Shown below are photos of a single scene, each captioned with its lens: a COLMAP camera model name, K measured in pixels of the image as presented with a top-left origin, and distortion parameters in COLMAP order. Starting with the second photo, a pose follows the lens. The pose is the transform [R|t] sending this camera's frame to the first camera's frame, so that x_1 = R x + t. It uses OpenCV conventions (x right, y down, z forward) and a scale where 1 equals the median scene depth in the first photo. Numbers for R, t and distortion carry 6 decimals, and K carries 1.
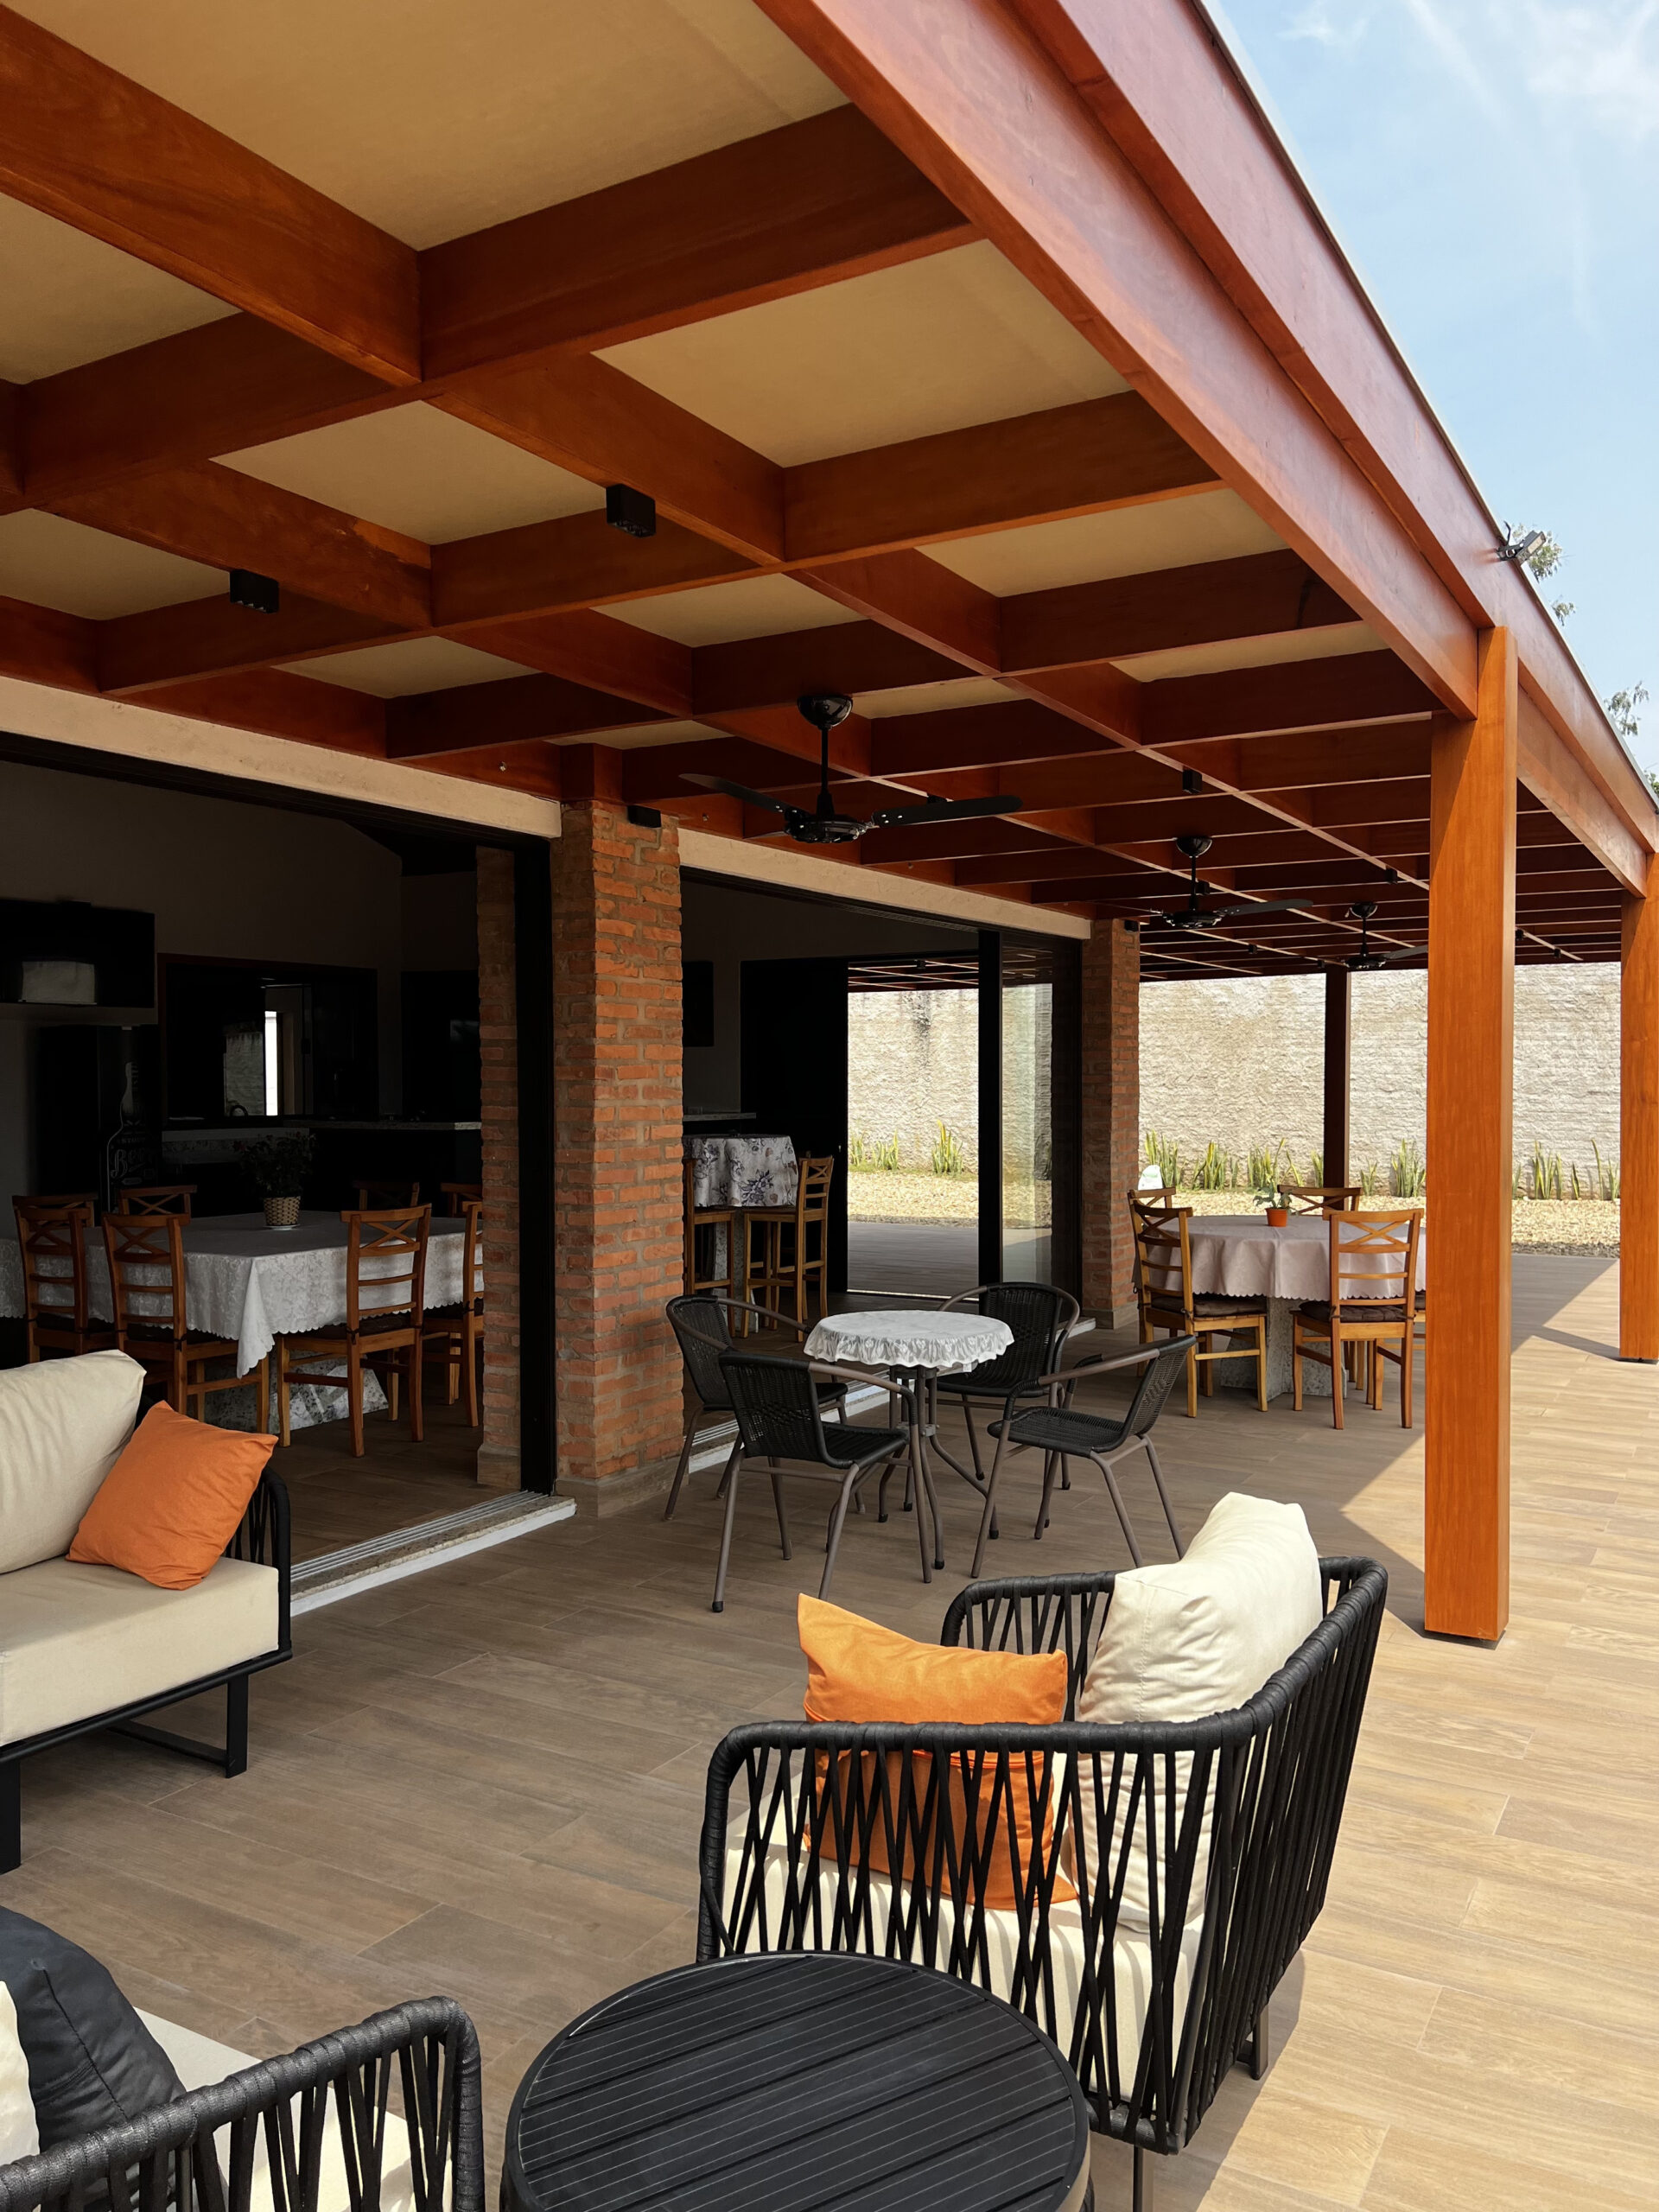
lens RADIAL K [[1665.5, 0, 858.1], [0, 1665.5, 1113.4], [0, 0, 1]] dist [0.064890, -0.075311]
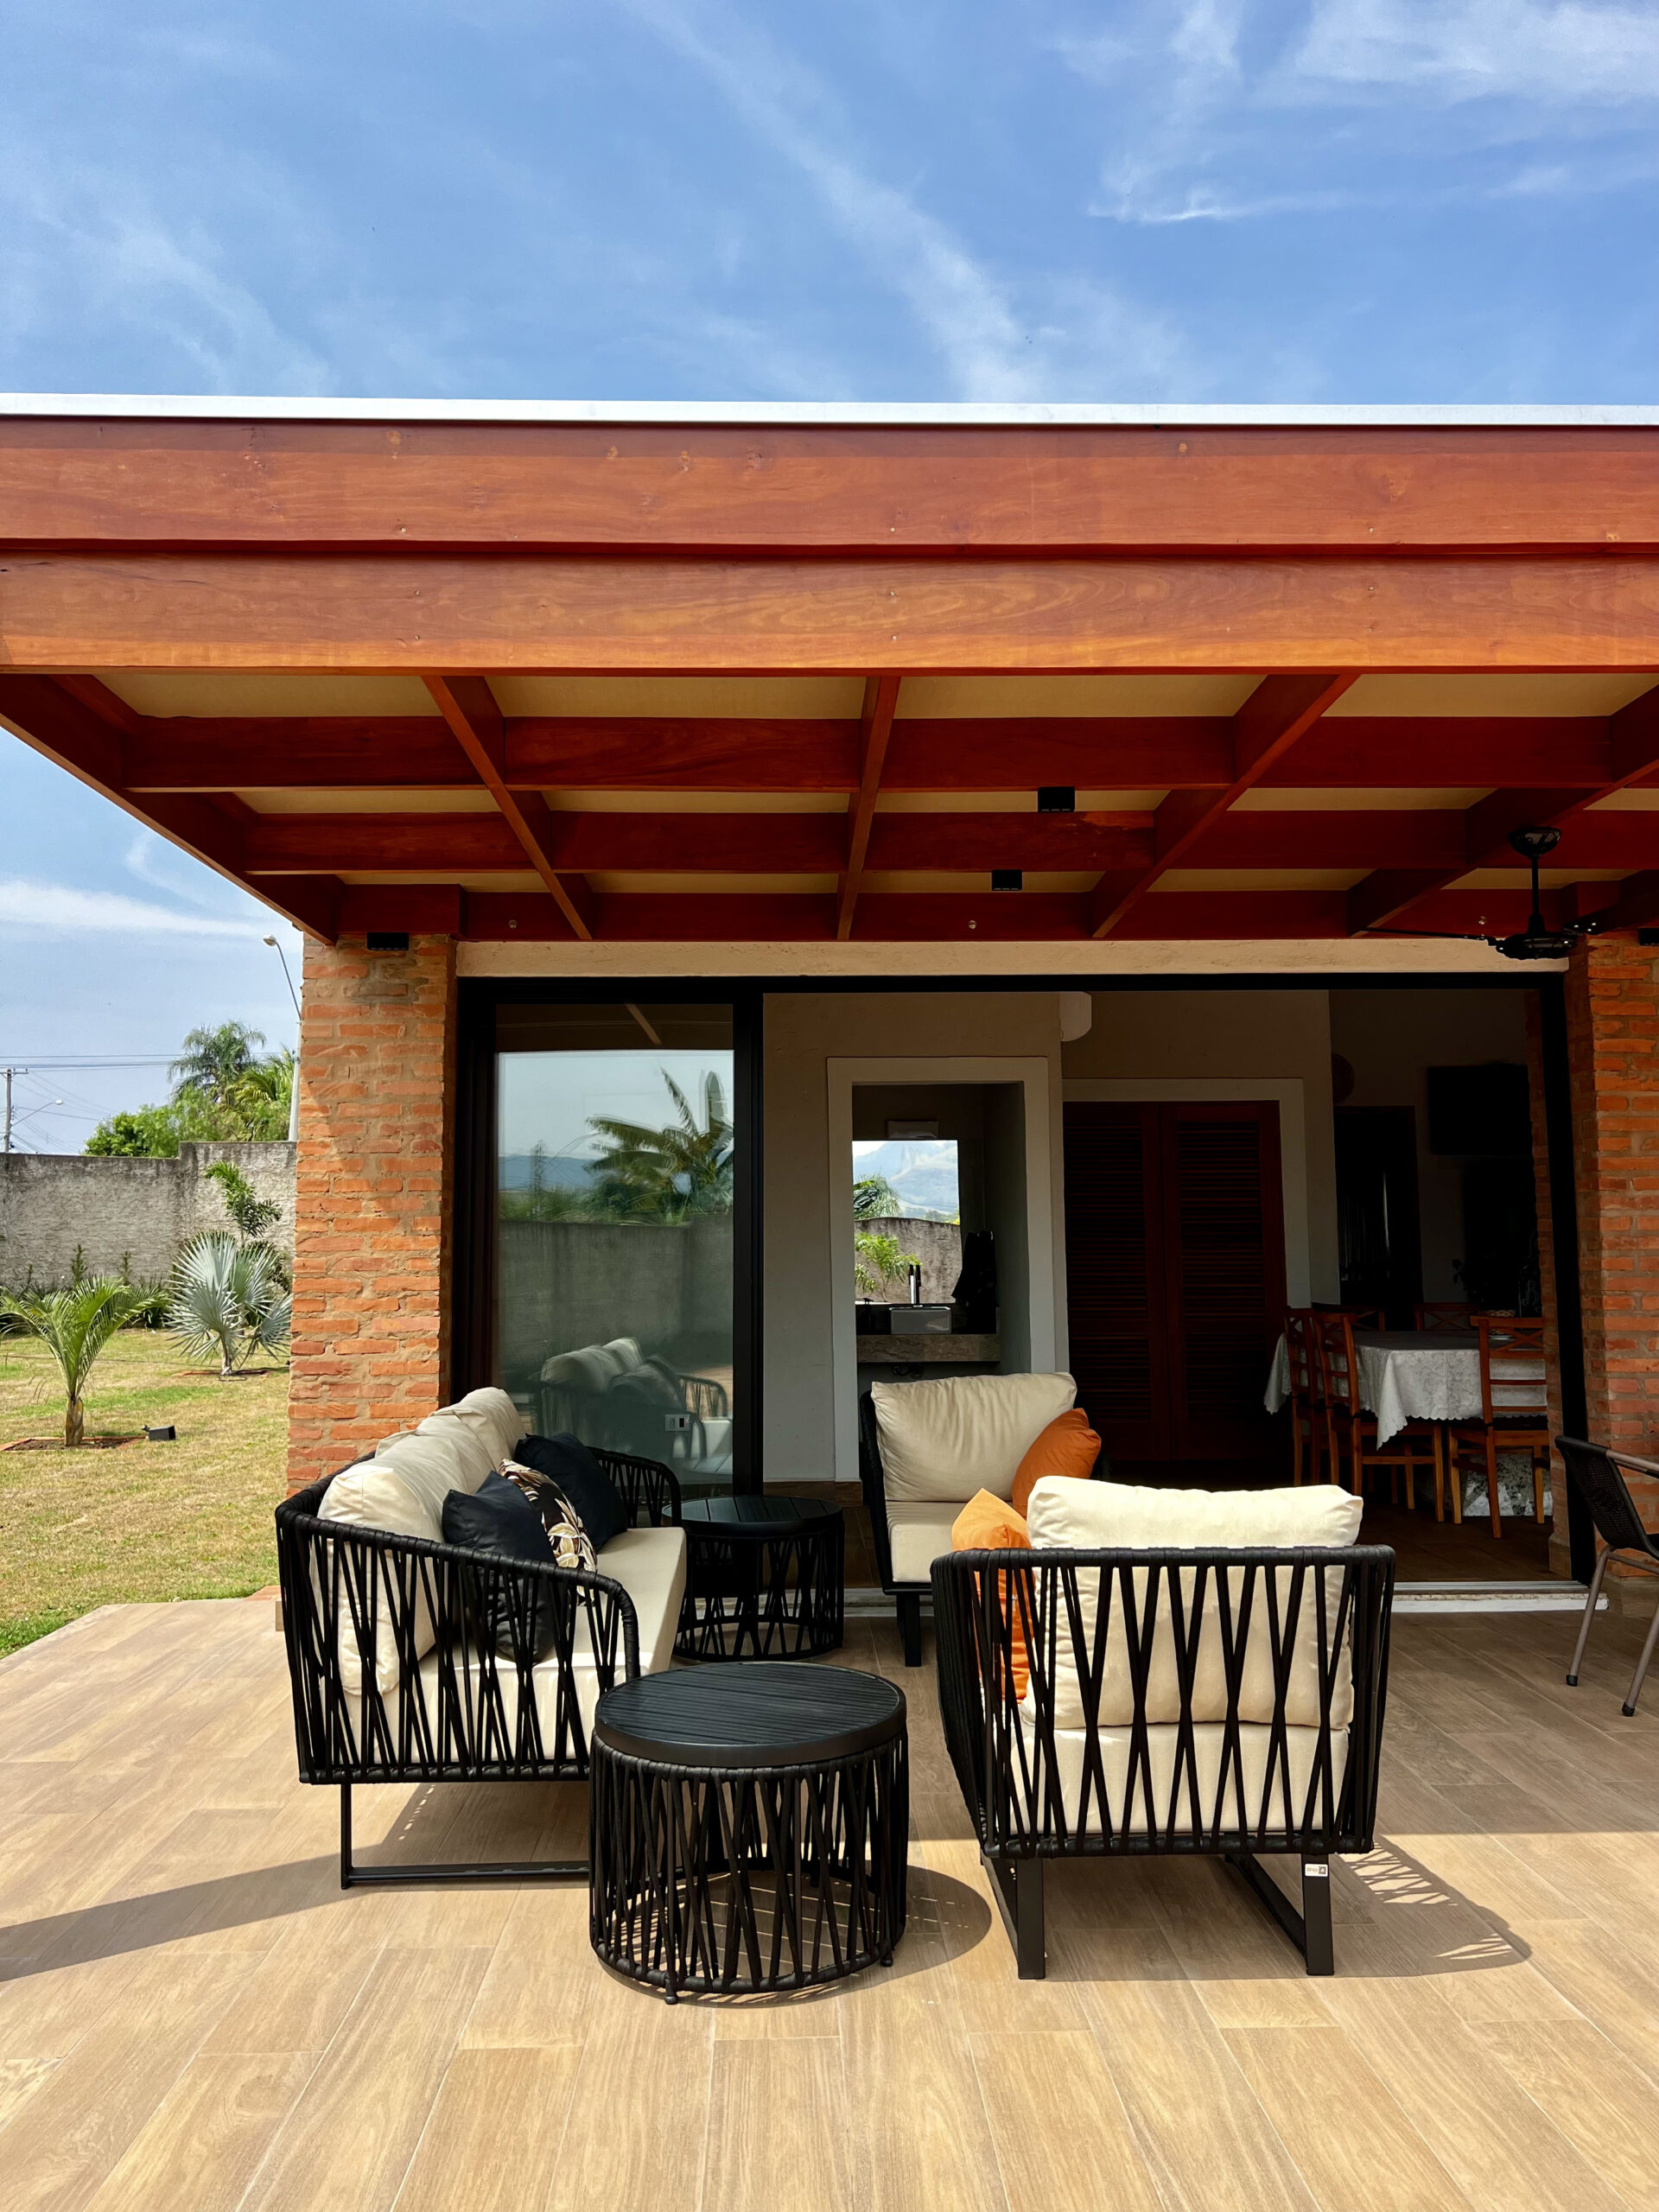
lens RADIAL K [[1665.5, 0, 821.7], [0, 1665.5, 1089.4], [0, 0, 1]] dist [0.064890, -0.075311]
pose [[0.518286, -0.086348, -0.850837, 0.497292], [-0.010256, 0.994191, -0.107143, 0.035121], [0.855146, 0.064257, 0.514389, 0.021292]]
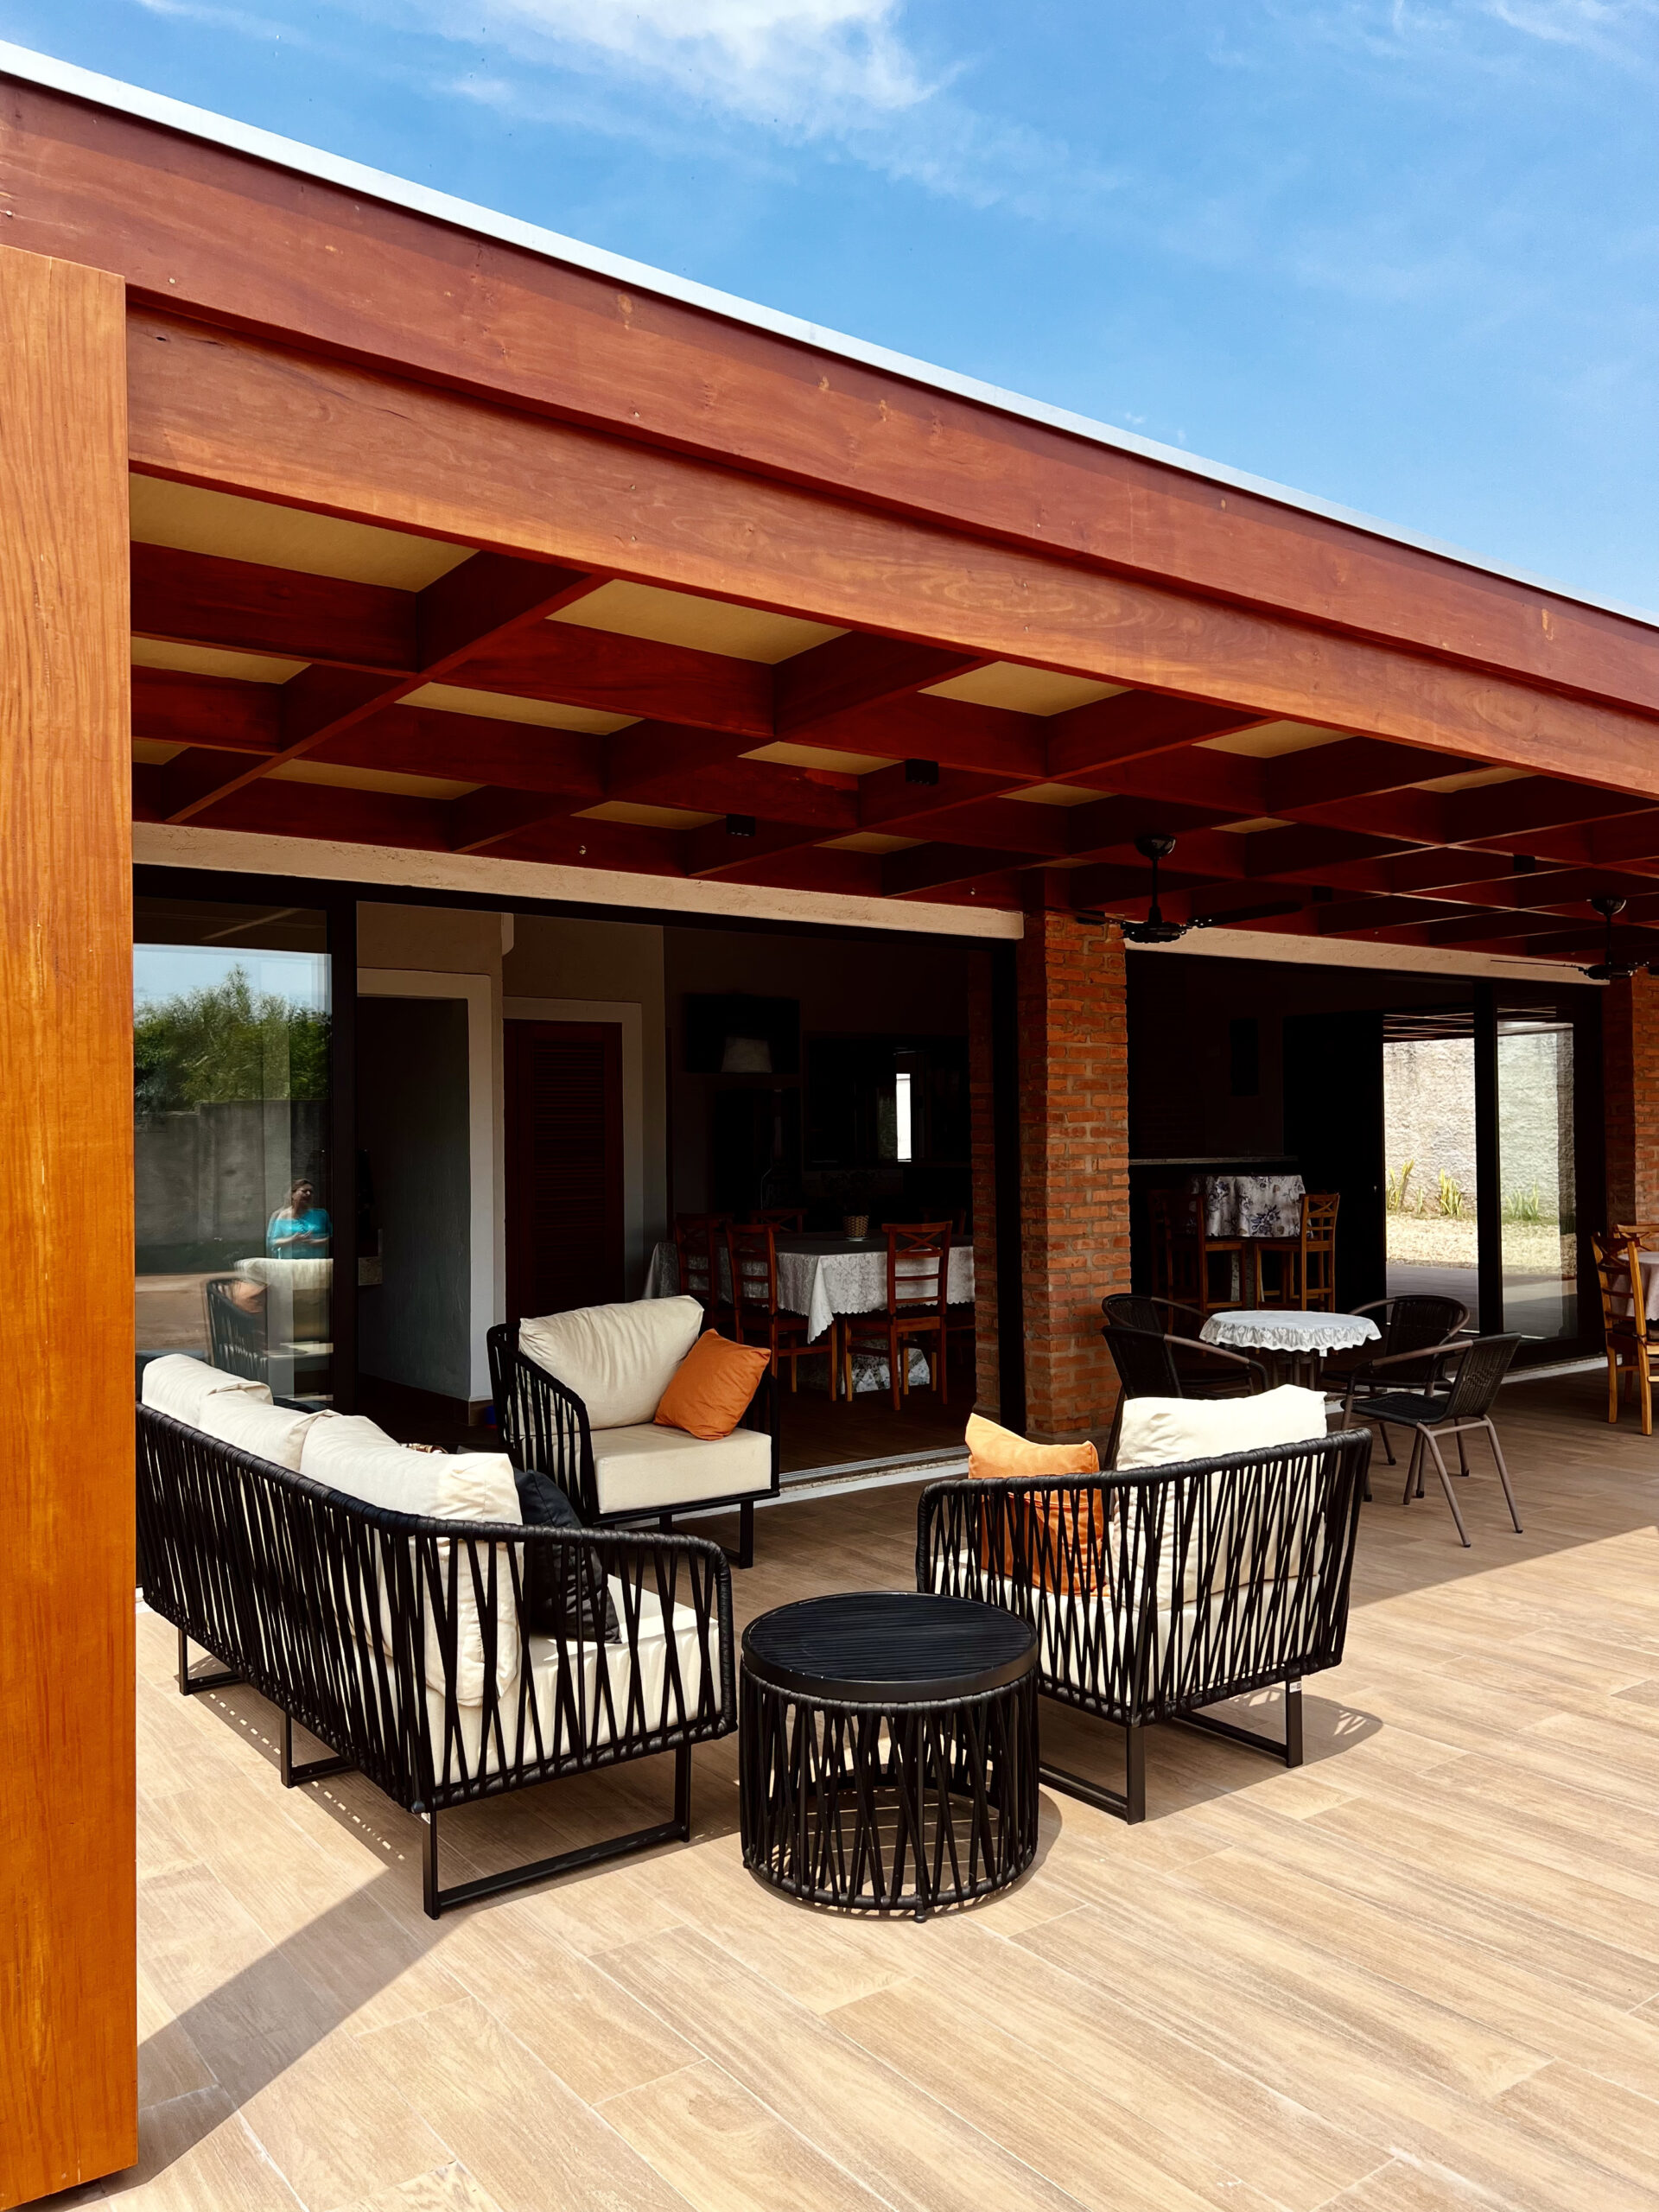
lens RADIAL K [[1665.5, 0, 833.9], [0, 1665.5, 1104.2], [0, 0, 1]] dist [0.064890, -0.075311]
pose [[0.914262, -0.016734, -0.404779, 0.213290], [0.001432, 0.999274, -0.038079, 0.014668], [0.405122, 0.034234, 0.913622, -0.250449]]
